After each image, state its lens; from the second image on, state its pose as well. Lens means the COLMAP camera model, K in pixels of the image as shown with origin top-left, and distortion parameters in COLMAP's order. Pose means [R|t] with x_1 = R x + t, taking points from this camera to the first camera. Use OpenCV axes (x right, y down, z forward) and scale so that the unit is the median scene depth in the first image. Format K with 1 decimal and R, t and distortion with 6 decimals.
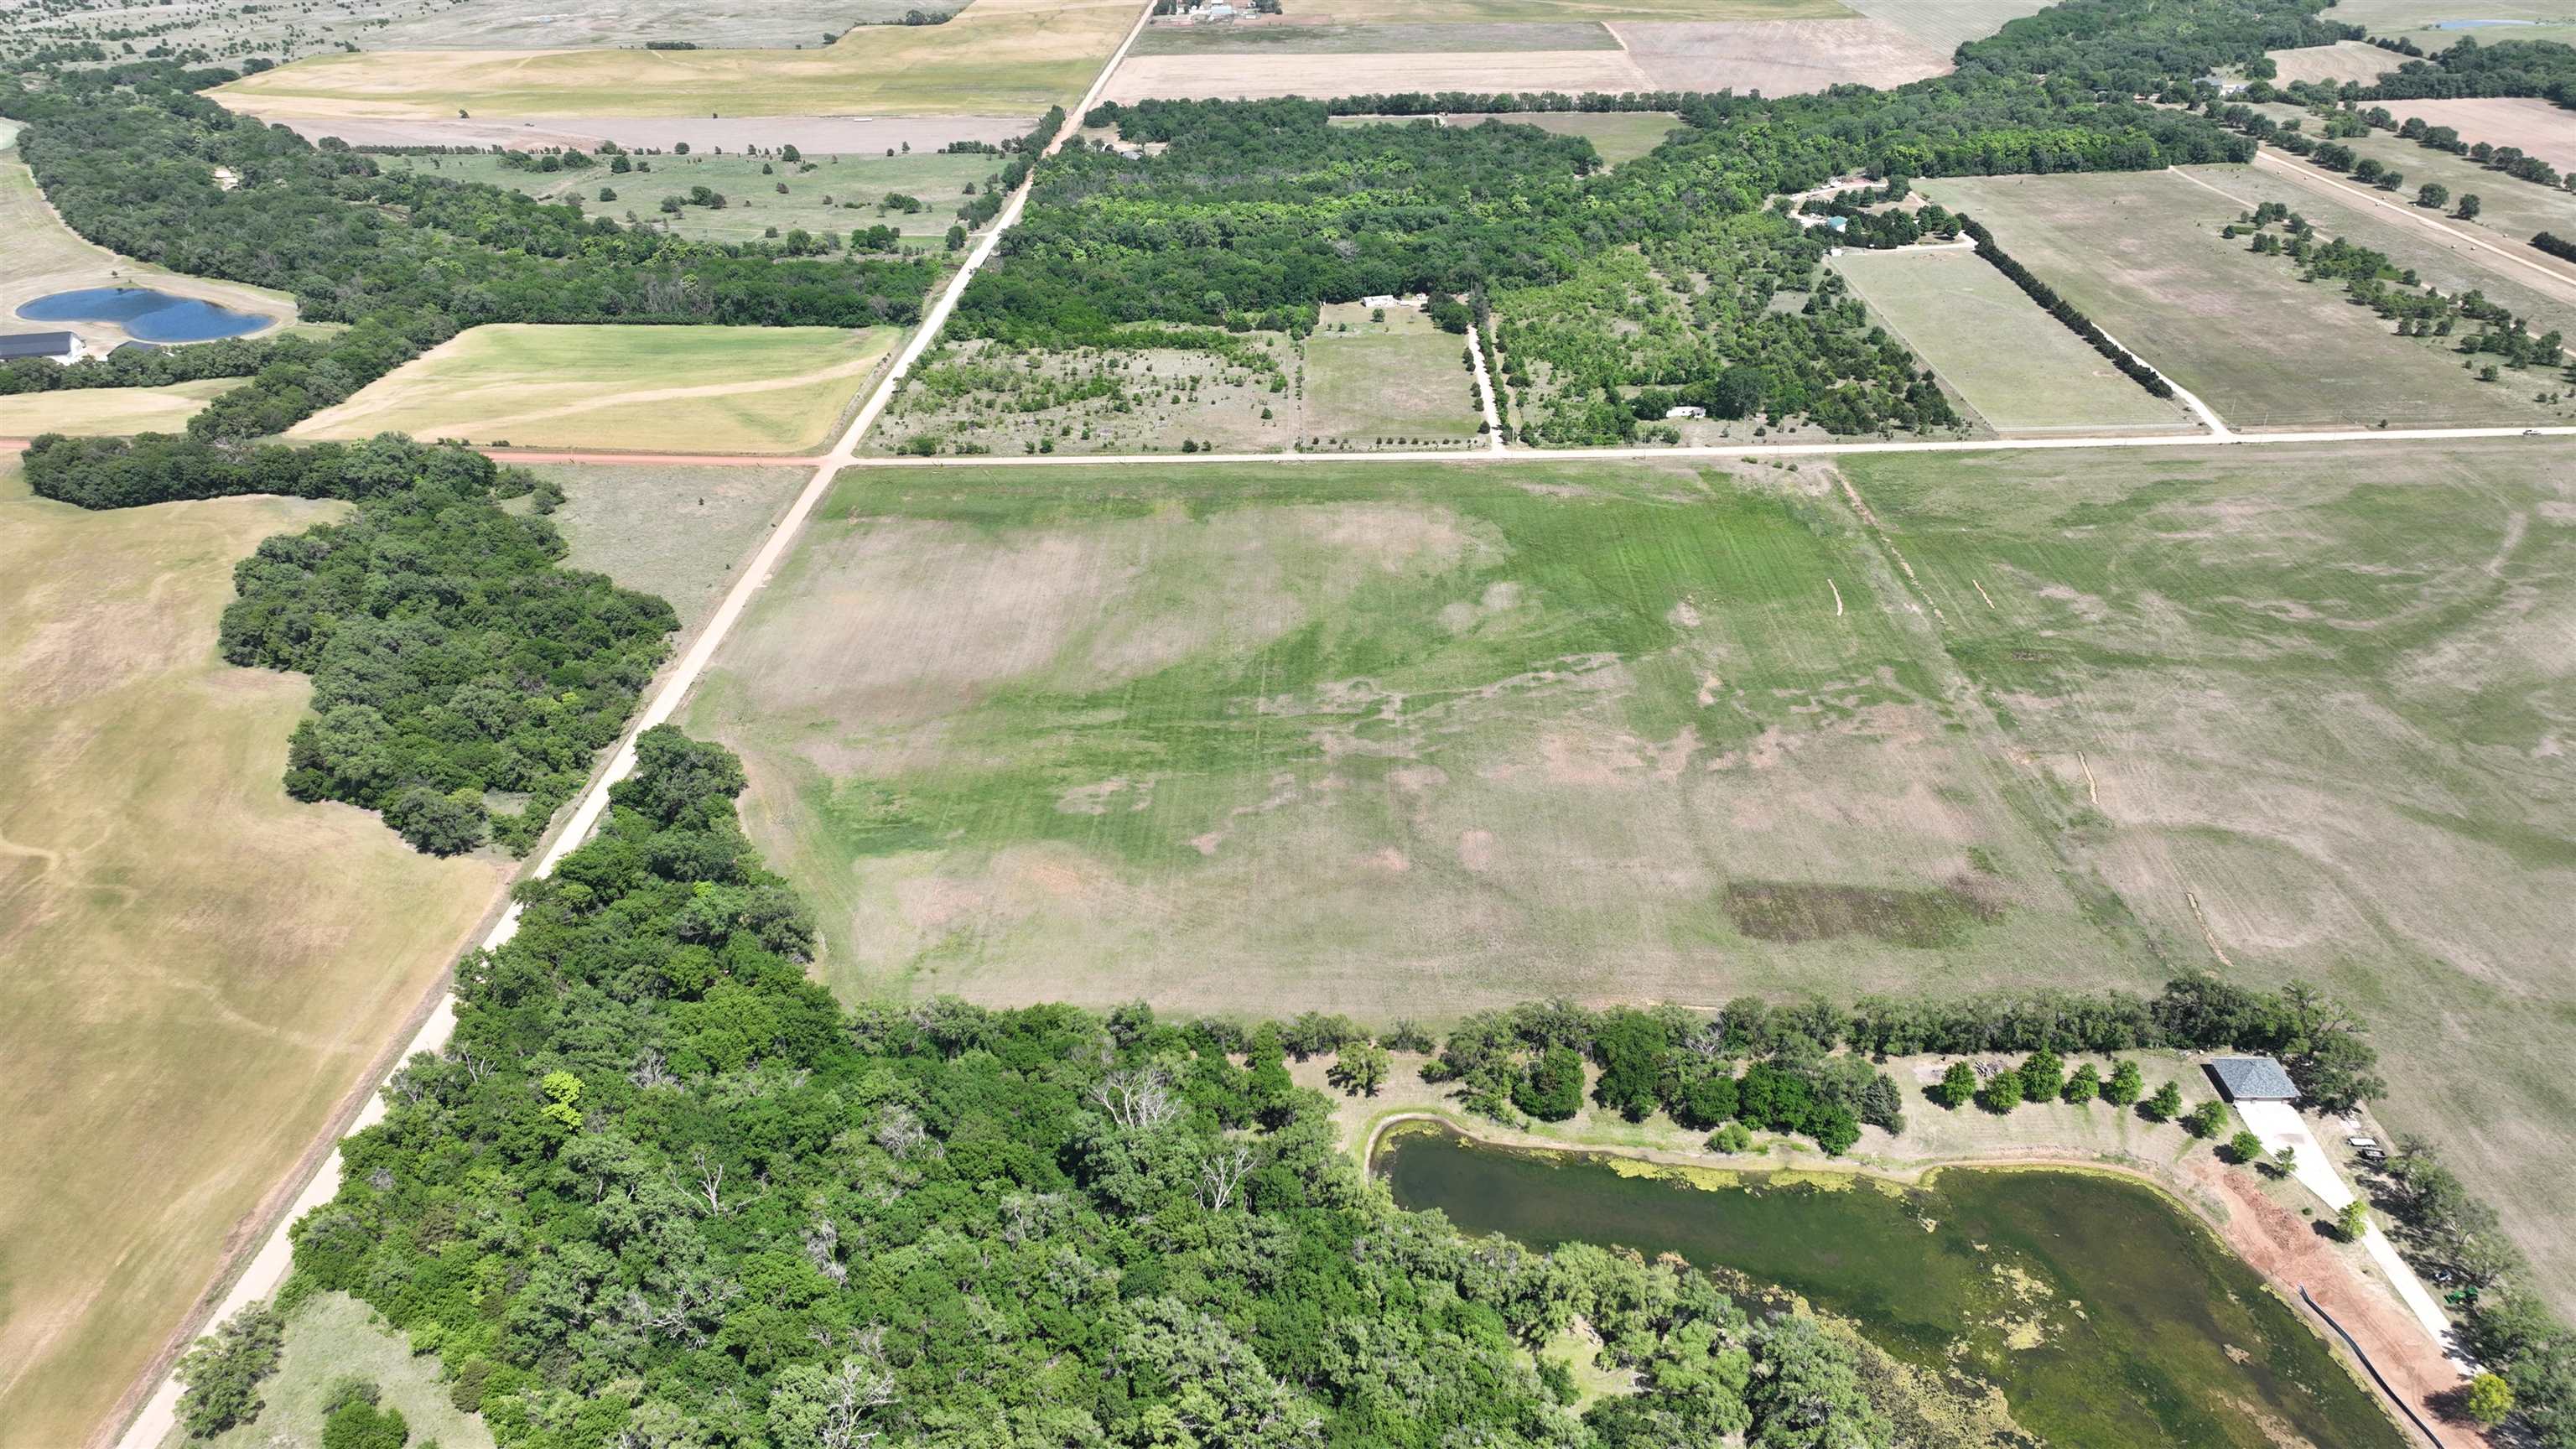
lens RADIAL K [[1807.5, 0, 1301.4], [0, 1807.5, 725.7], [0, 0, 1]] dist [0.000189, 0.015630]
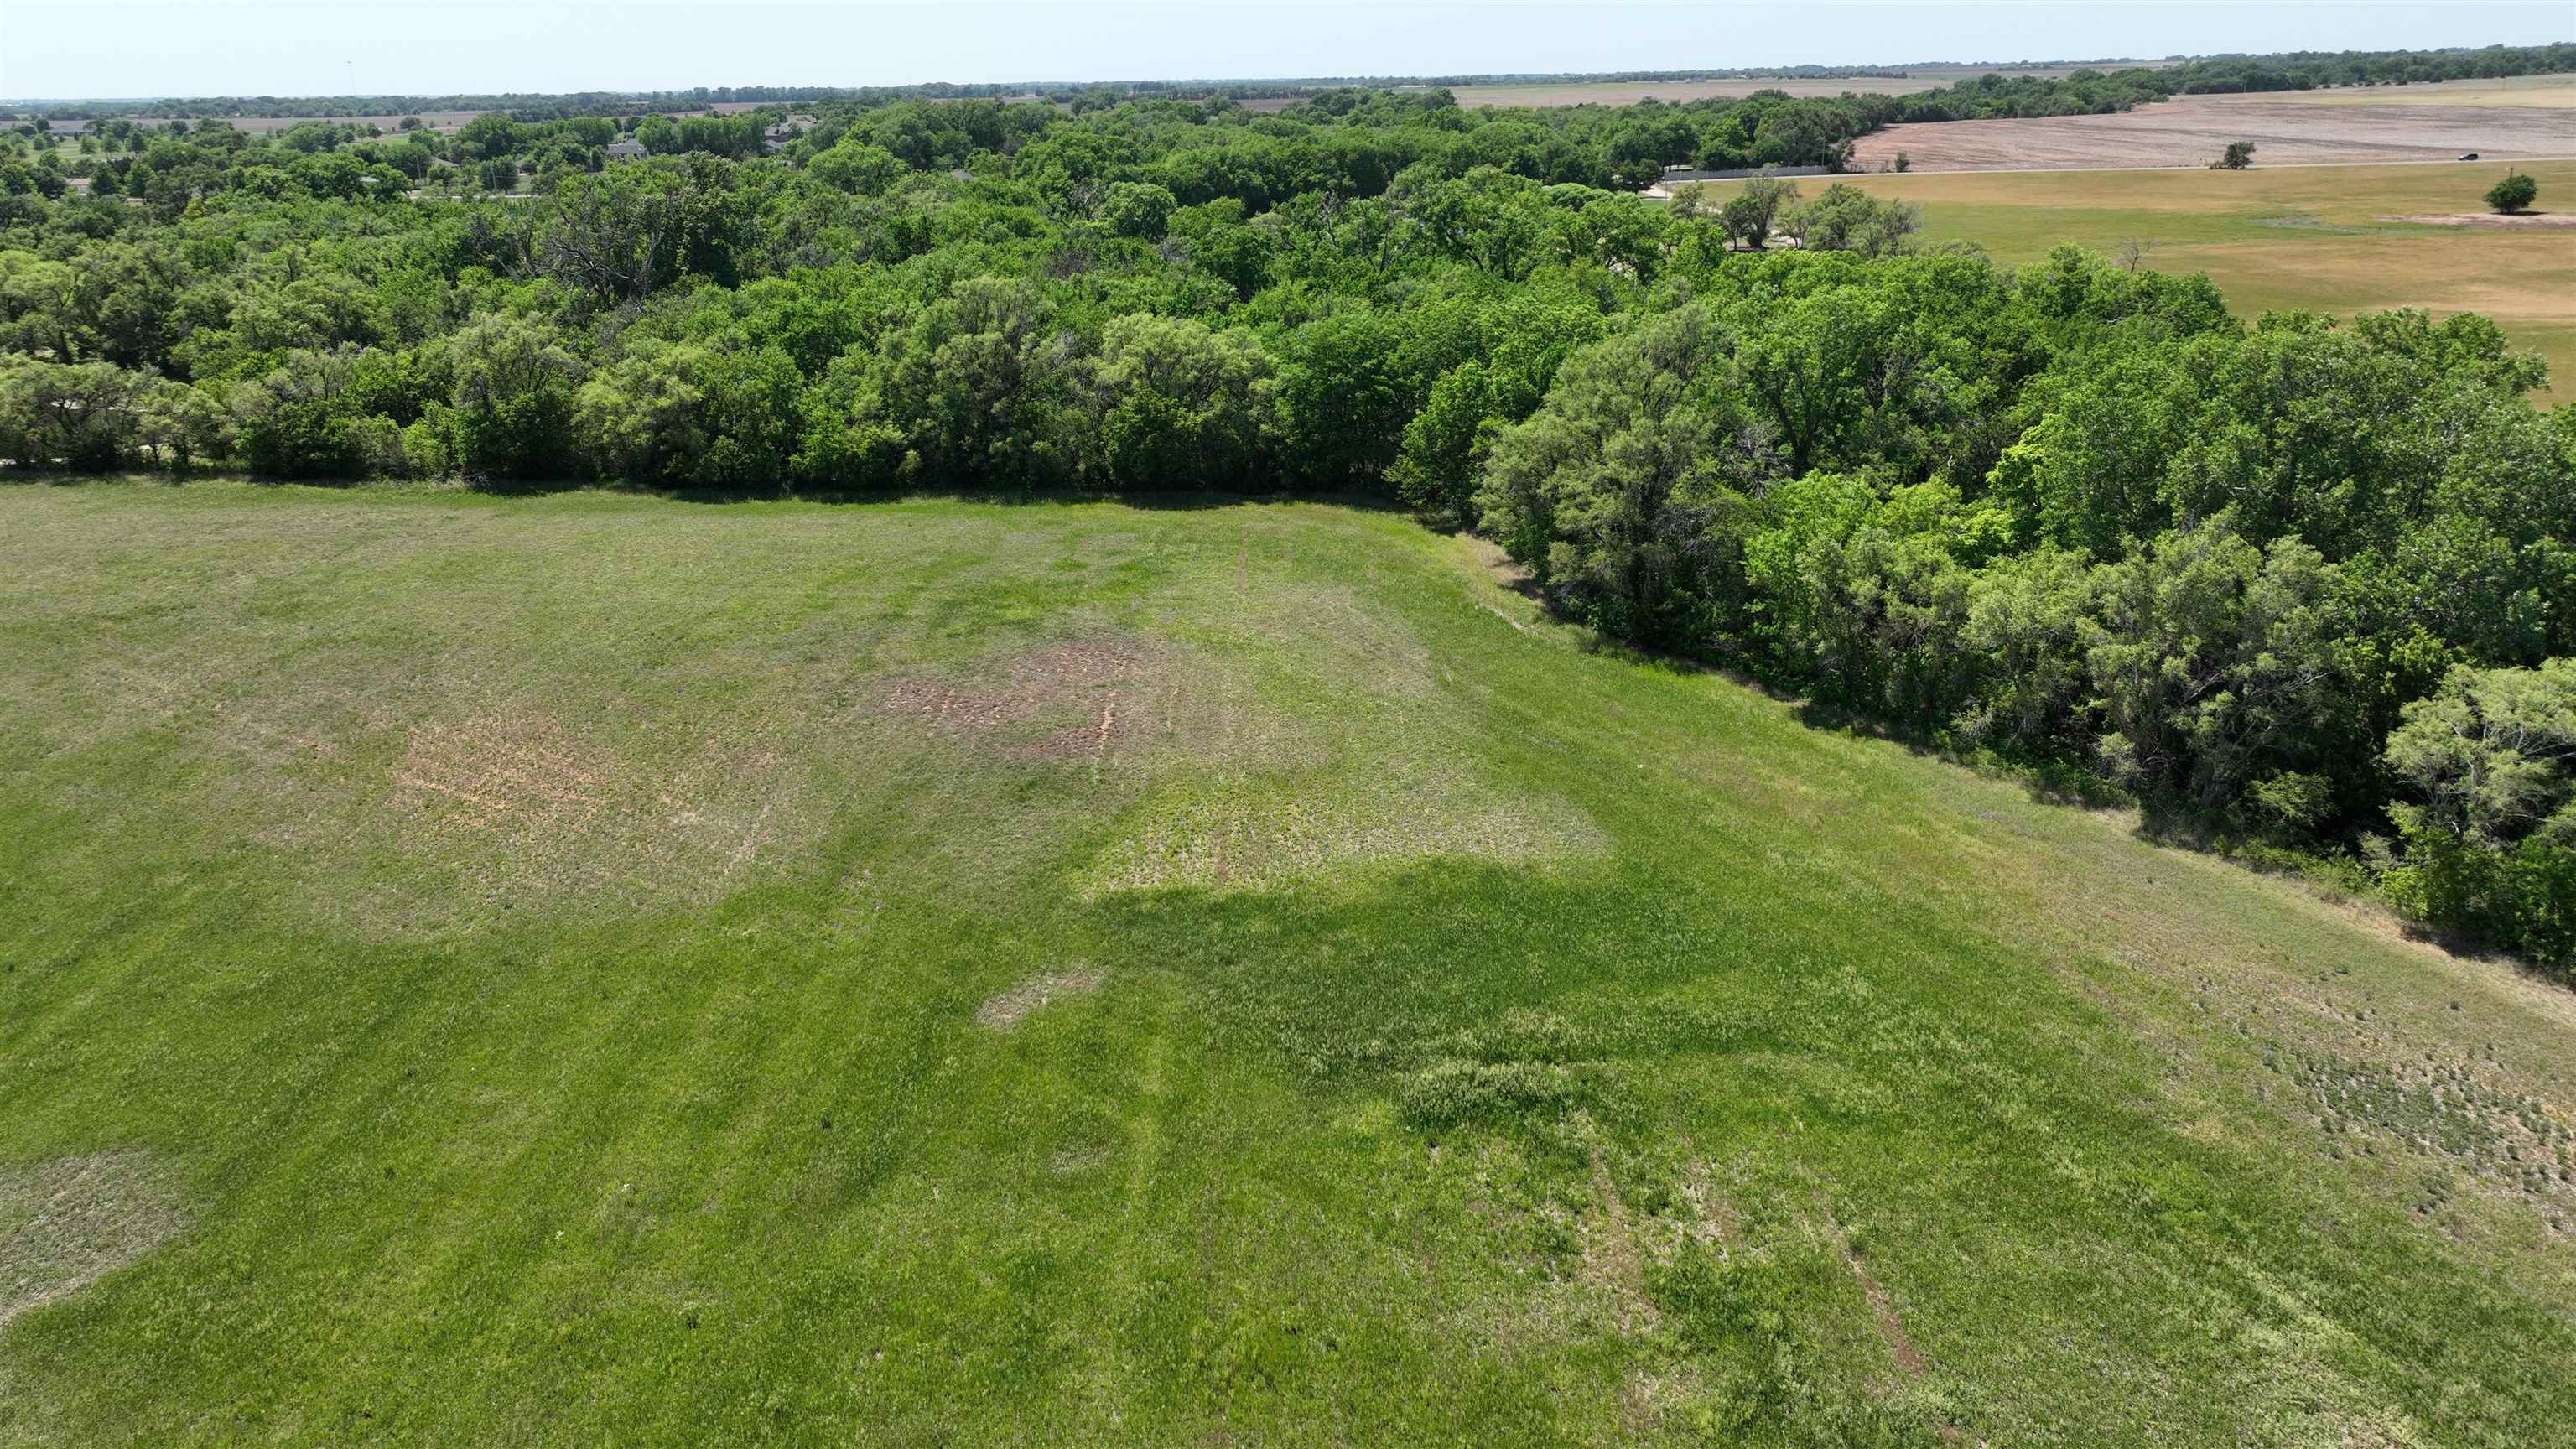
lens RADIAL K [[1807.5, 0, 1300.8], [0, 1807.5, 727.2], [0, 0, 1]] dist [0.000189, 0.015630]
pose [[-0.999318, 0.036691, 0.004232, -0.169995], [0.027657, 0.667433, 0.744156, -0.048212], [0.024479, 0.743765, -0.667993, 0.860948]]
